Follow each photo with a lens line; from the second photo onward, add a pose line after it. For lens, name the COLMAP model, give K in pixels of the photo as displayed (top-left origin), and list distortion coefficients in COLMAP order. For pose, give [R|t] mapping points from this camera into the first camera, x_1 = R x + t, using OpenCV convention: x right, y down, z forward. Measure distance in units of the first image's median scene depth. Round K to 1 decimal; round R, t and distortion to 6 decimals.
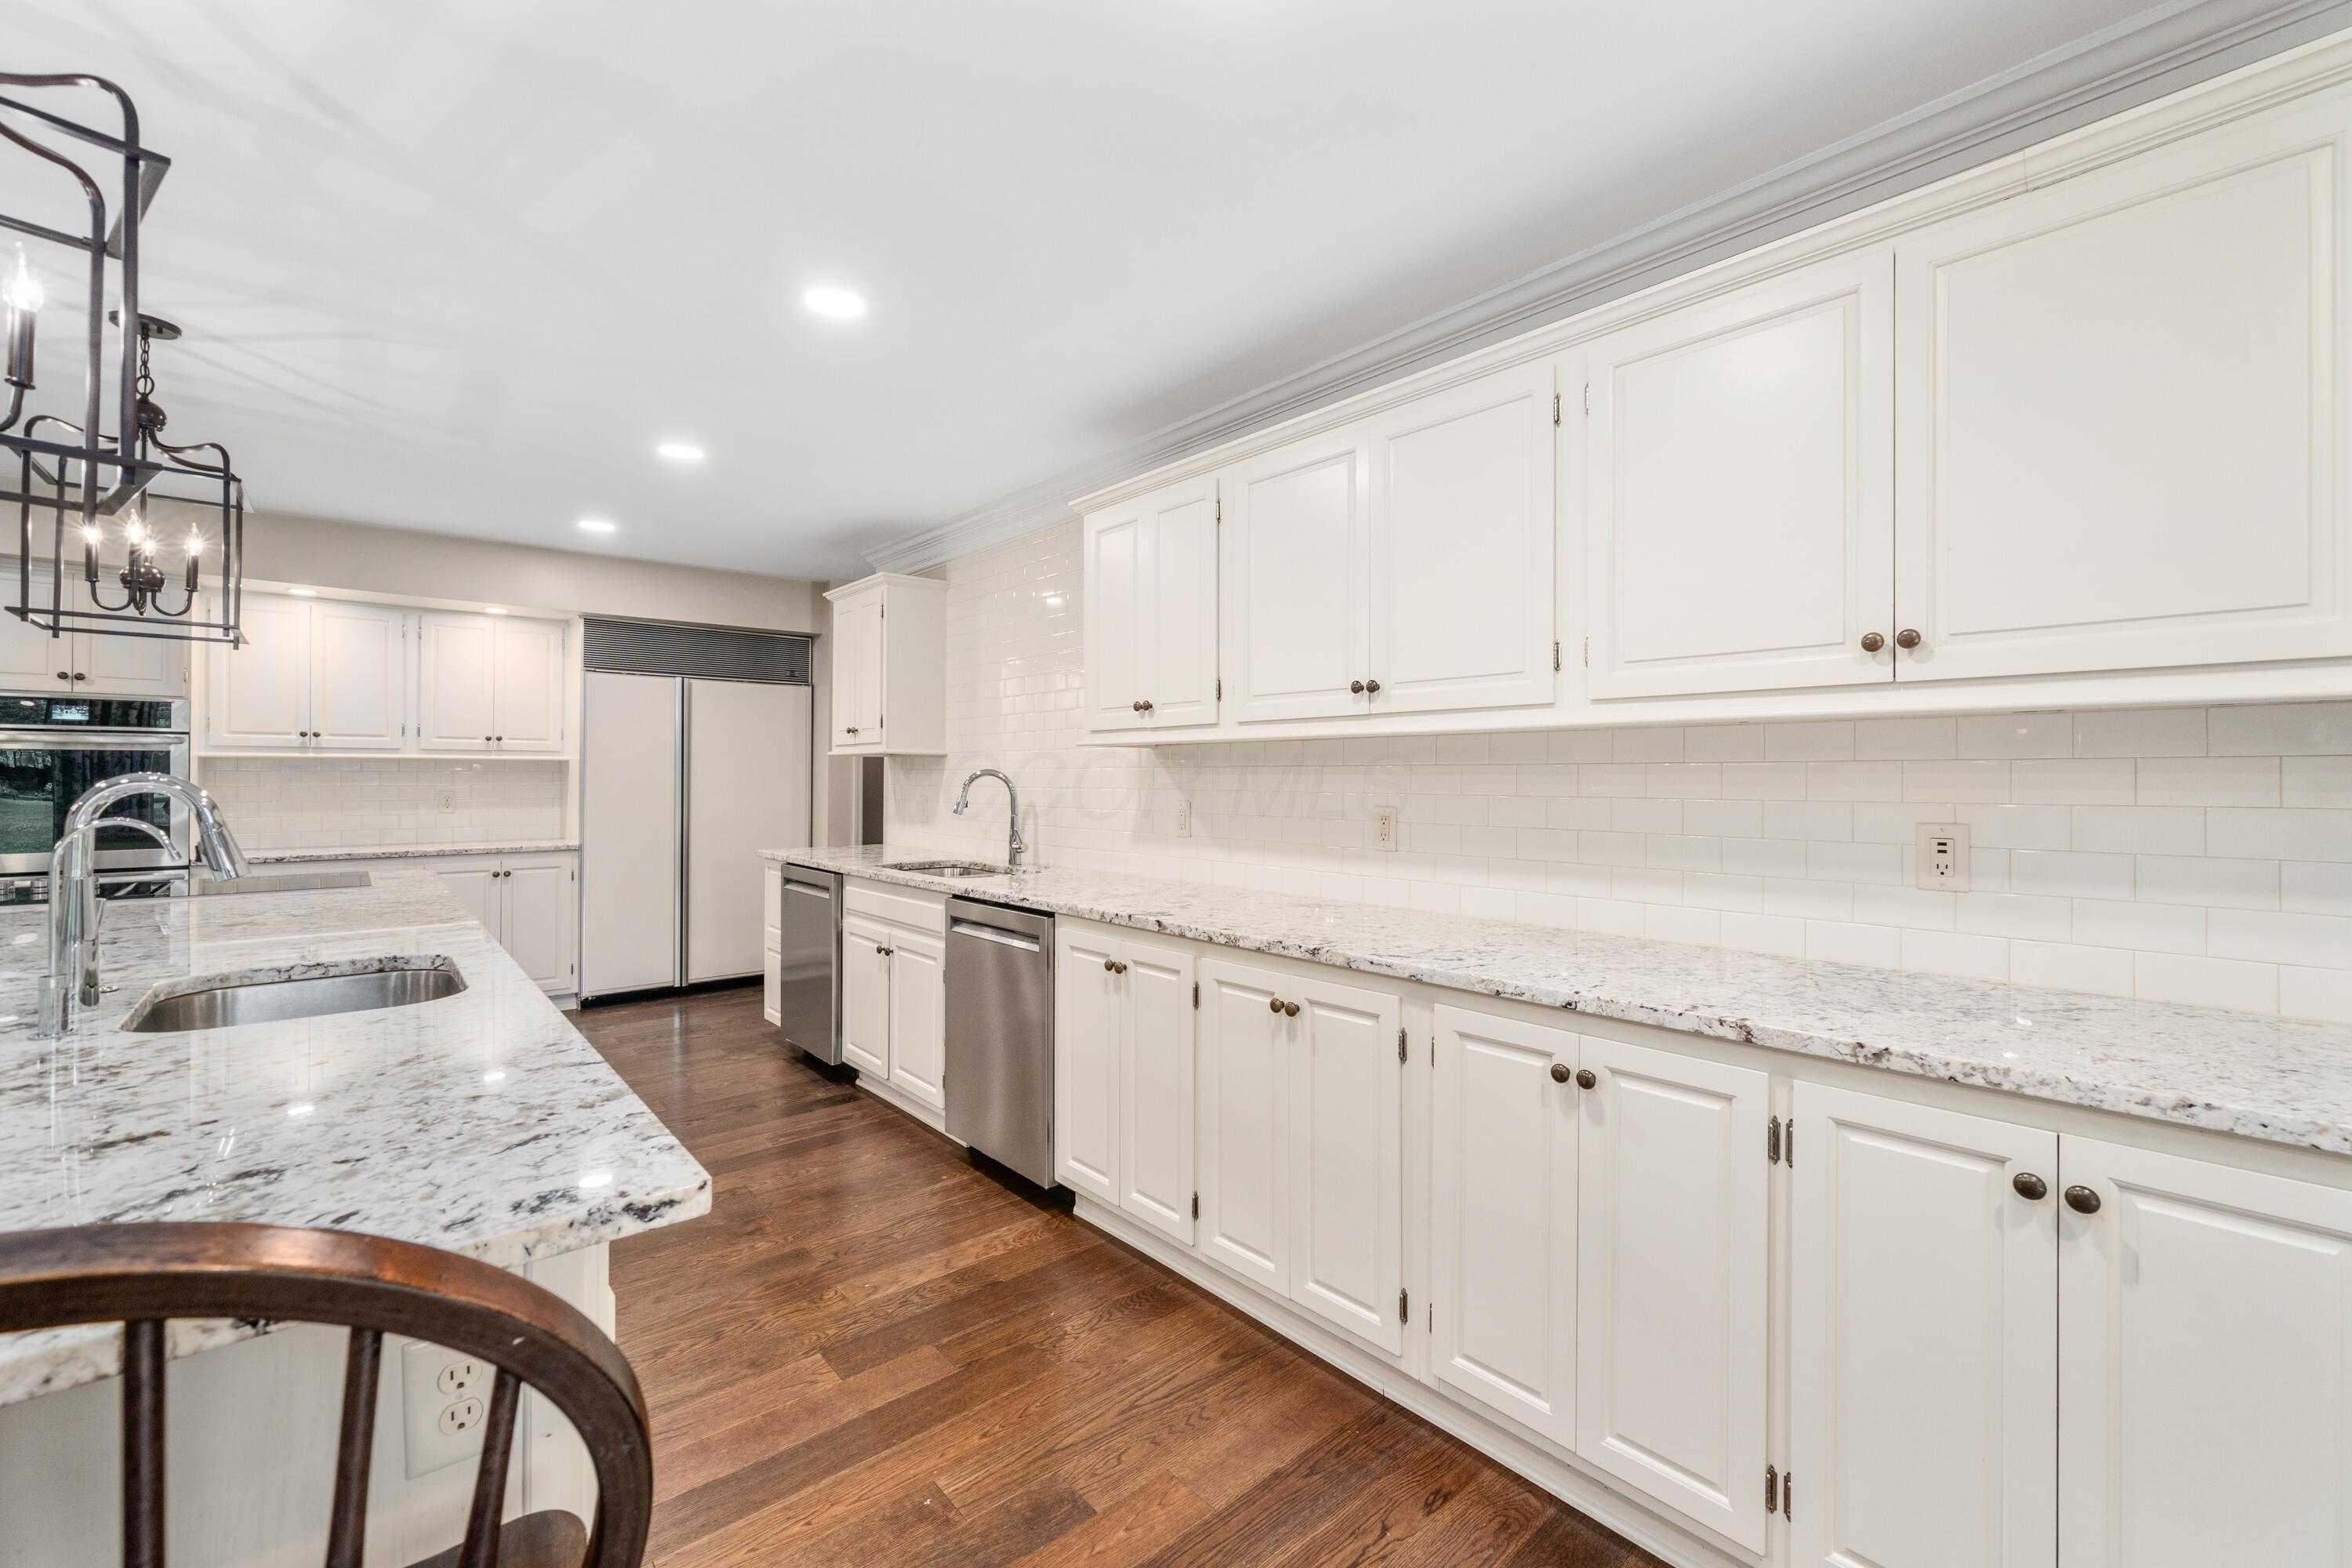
lens RADIAL K [[945.5, 0, 1170.8], [0, 945.5, 773.9], [0, 0, 1]] dist [-0.006080, 0.002318]
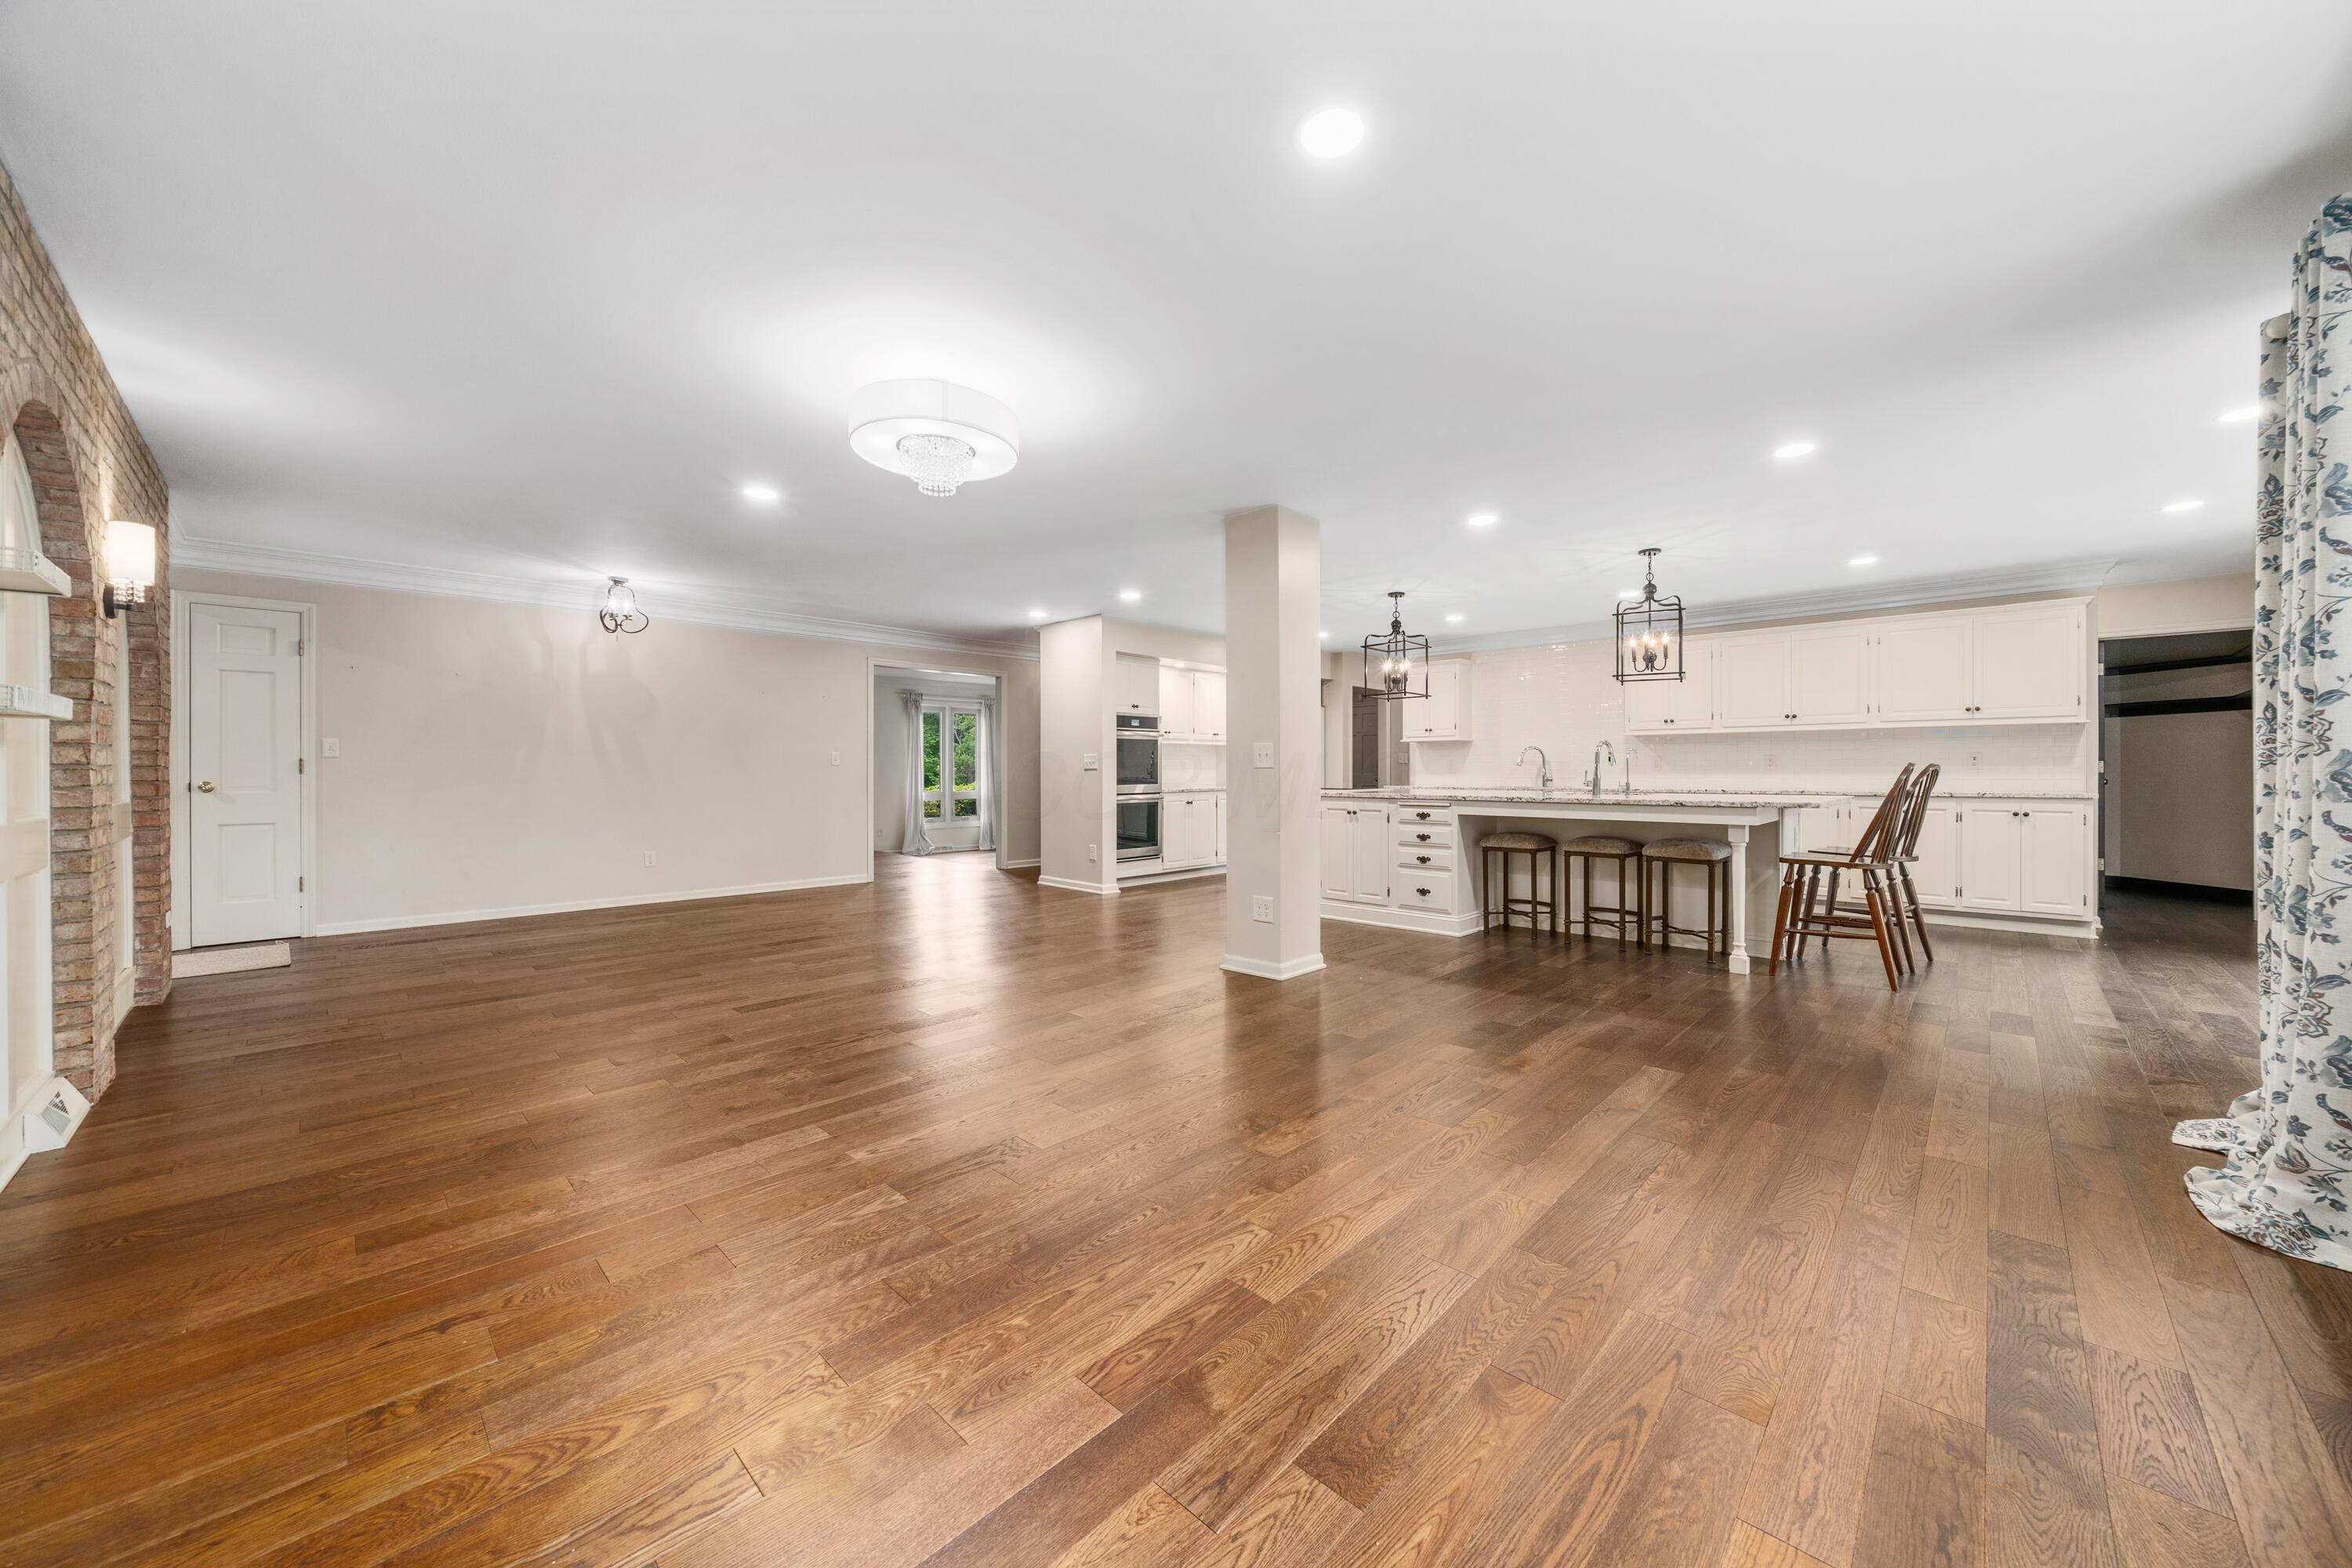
lens RADIAL K [[904.4, 0, 1117.0], [0, 904.4, 777.4], [0, 0, 1]] dist [-0.006910, 0.000672]
pose [[0.997162, -0.005562, 0.075080, -1.614513], [0.004625, 0.999909, 0.012644, 0.045526], [-0.075144, -0.012260, 0.997097, -1.312692]]
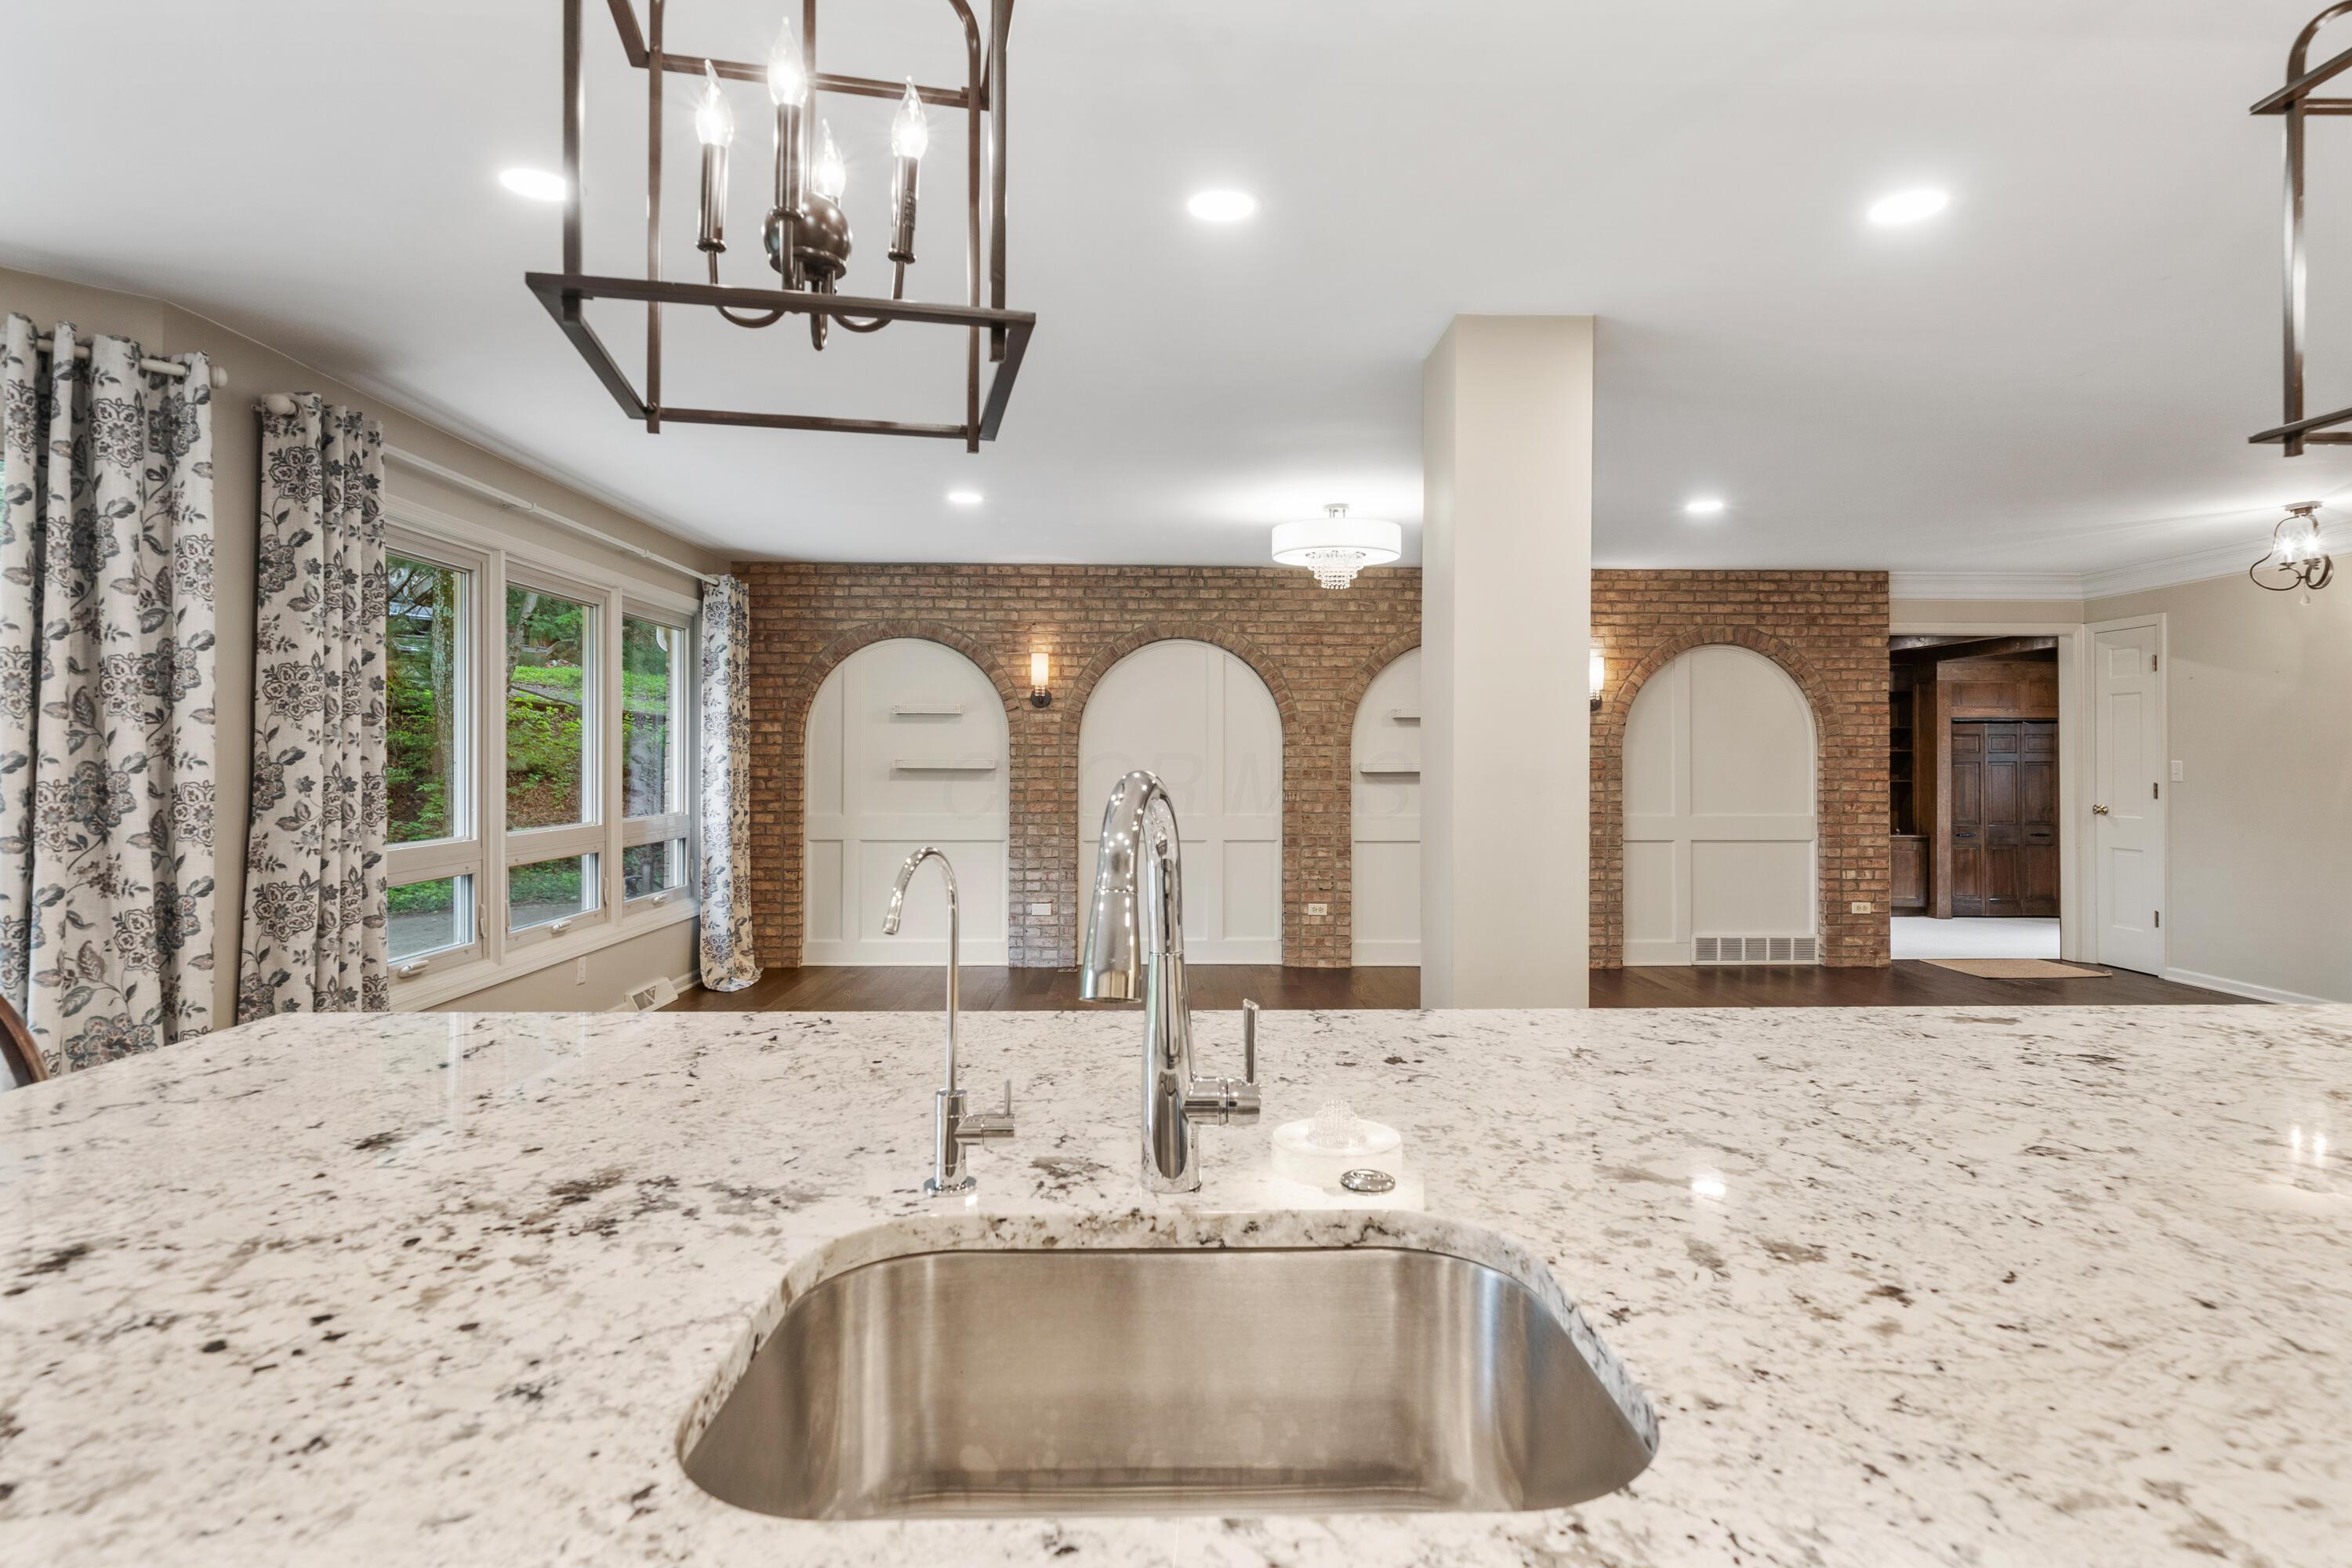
lens RADIAL K [[1213.1, 0, 1191.3], [0, 1213.1, 752.6], [0, 0, 1]] dist [0.002406, 0.004880]
pose [[-0.635421, -0.010852, -0.772089, -0.252767], [-0.000574, 0.999908, -0.013581, -0.000499], [0.772166, -0.008186, -0.635369, 0.638916]]
